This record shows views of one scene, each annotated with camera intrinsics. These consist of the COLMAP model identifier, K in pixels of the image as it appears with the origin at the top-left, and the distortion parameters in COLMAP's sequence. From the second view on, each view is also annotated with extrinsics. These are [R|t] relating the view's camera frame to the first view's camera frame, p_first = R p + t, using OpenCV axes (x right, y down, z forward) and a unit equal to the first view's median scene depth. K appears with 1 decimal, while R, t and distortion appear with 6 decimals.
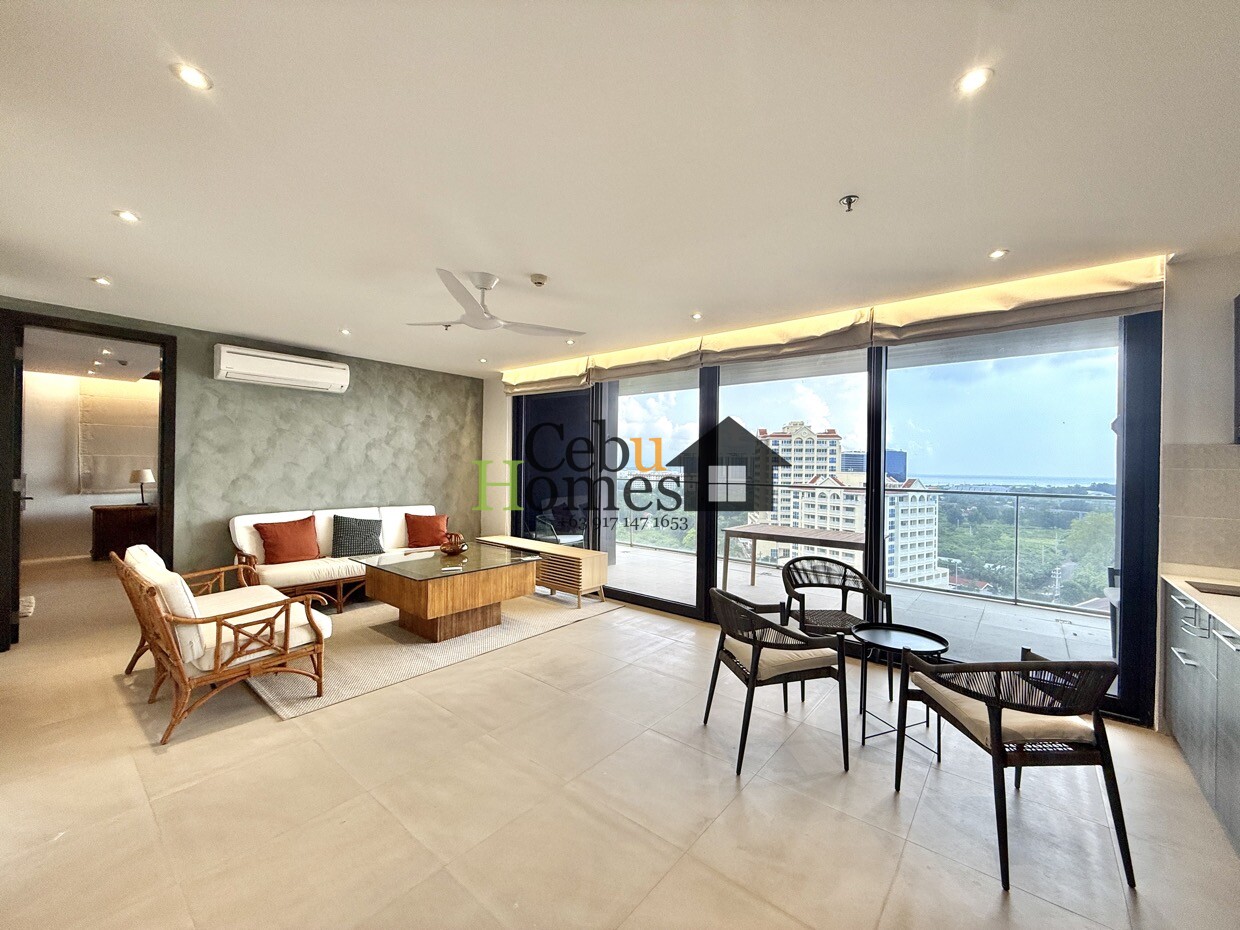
lens RADIAL K [[500.0, 0, 620.7], [0, 500.0, 464.0], [0, 0, 1]] dist [0.001168, 0.000095]
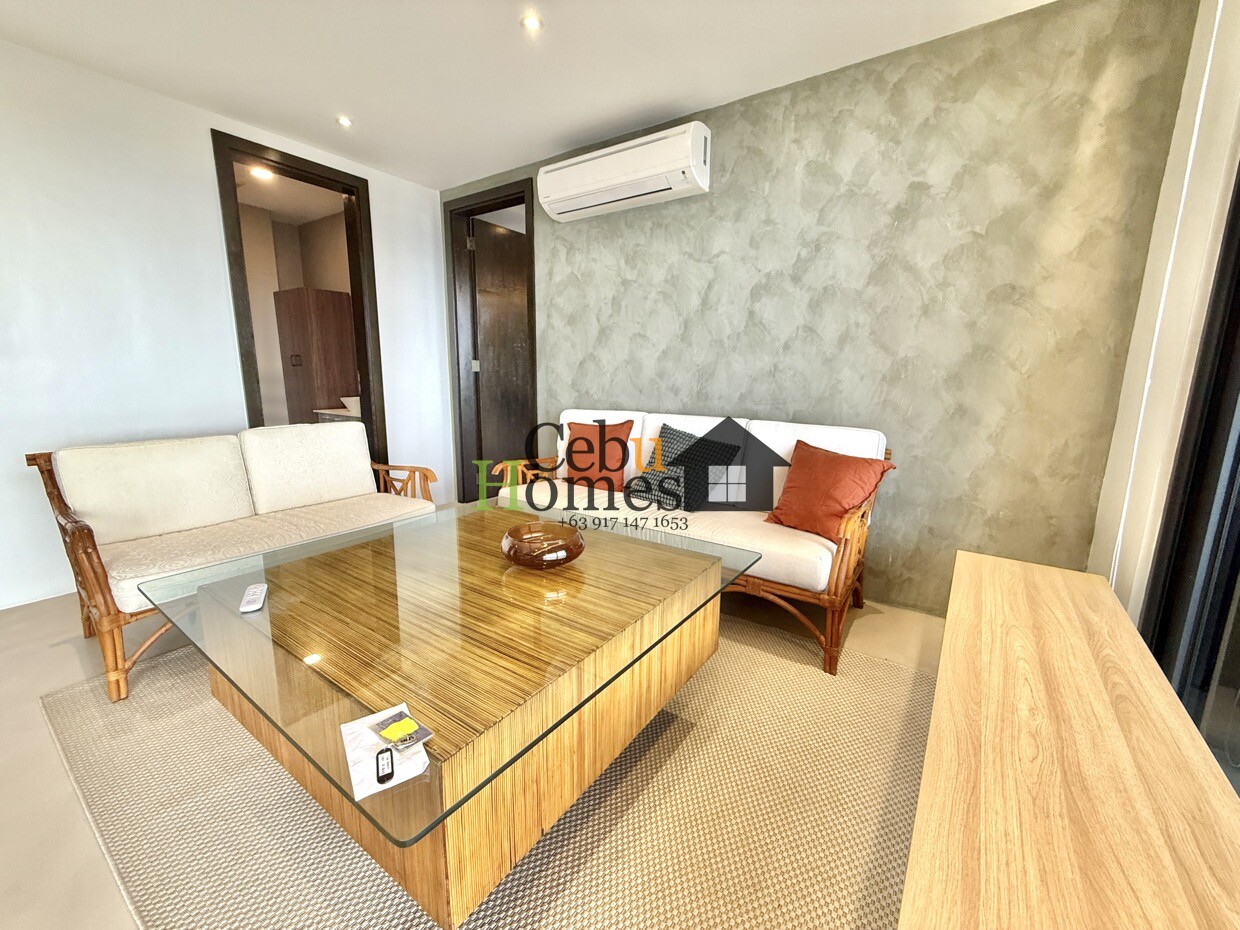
lens RADIAL K [[500.0, 0, 621.9], [0, 500.0, 468.5], [0, 0, 1]] dist [0.001168, 0.000095]
pose [[0.073227, 0.170801, -0.982581, -0.010362], [-0.007592, 0.985293, 0.170707, 0.051540], [0.997286, -0.005041, 0.073447, 0.851839]]
